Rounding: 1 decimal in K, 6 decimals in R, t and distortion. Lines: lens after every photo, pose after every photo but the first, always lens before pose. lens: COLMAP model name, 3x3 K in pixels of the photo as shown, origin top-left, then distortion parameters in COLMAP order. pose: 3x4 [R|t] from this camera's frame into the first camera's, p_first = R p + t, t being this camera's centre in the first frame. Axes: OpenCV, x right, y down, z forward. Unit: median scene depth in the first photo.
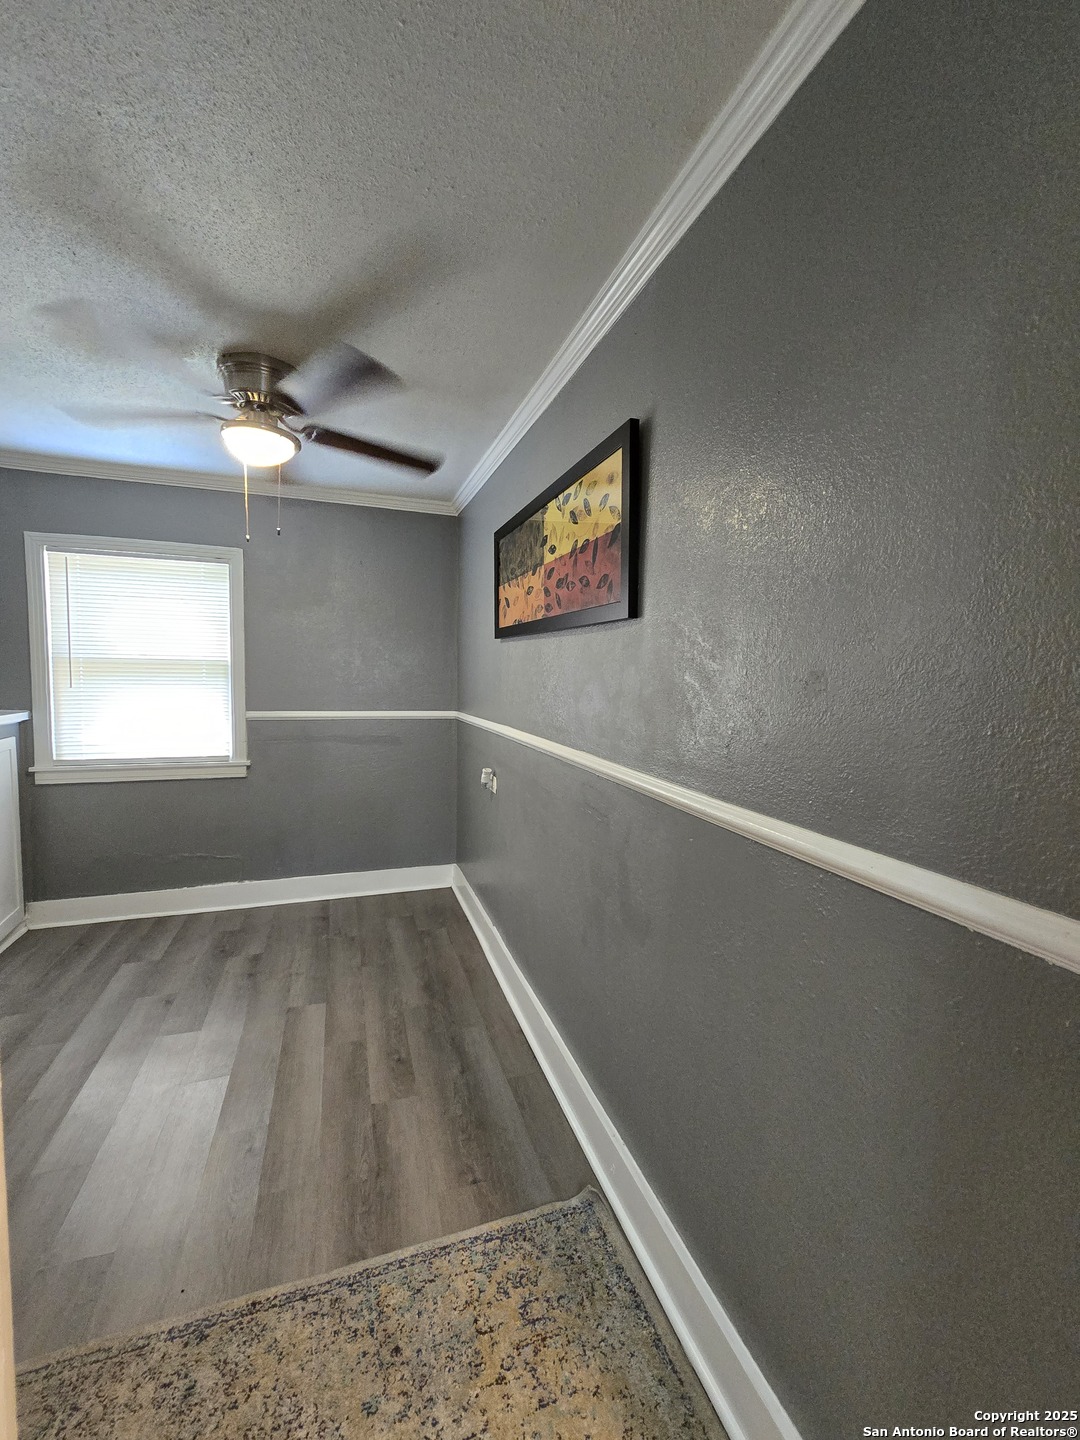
lens RADIAL K [[587.5, 0, 541.5], [0, 587.5, 715.7], [0, 0, 1]] dist [-0.005536, 0.000869]
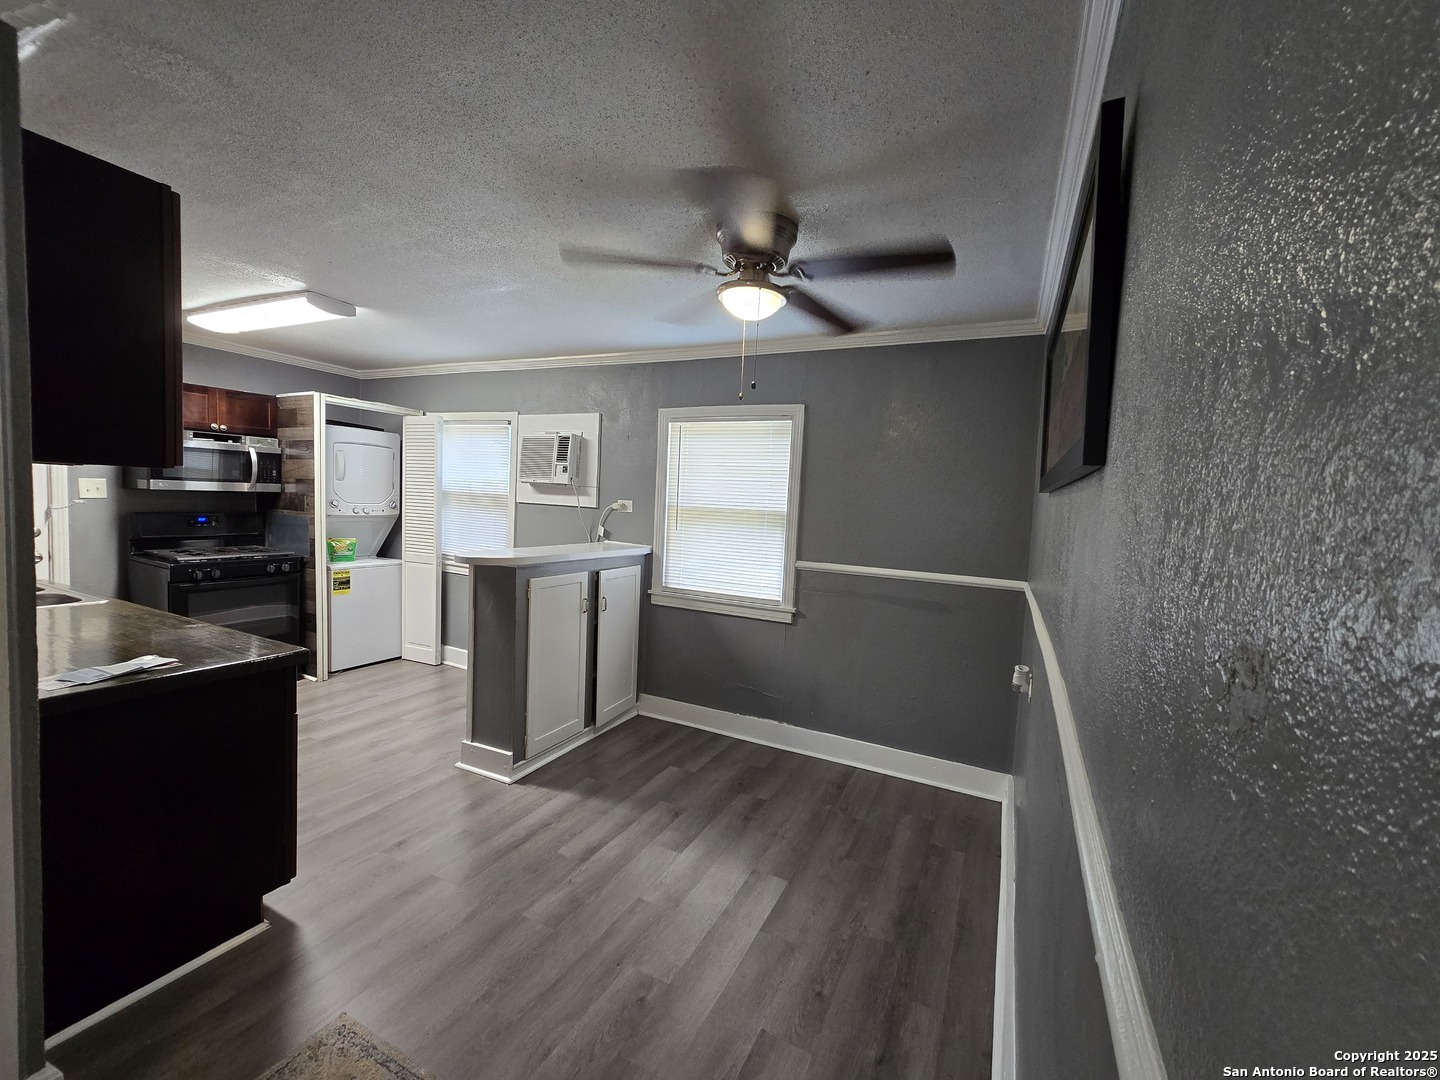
lens RADIAL K [[587.5, 0, 716.6], [0, 587.5, 538.9], [0, 0, 1]] dist [-0.005536, 0.000869]
pose [[0.693132, 0.059996, -0.718309, 0.159297], [-0.085173, 0.996366, 0.001032, -0.038485], [0.715760, 0.060465, 0.695723, 0.194919]]
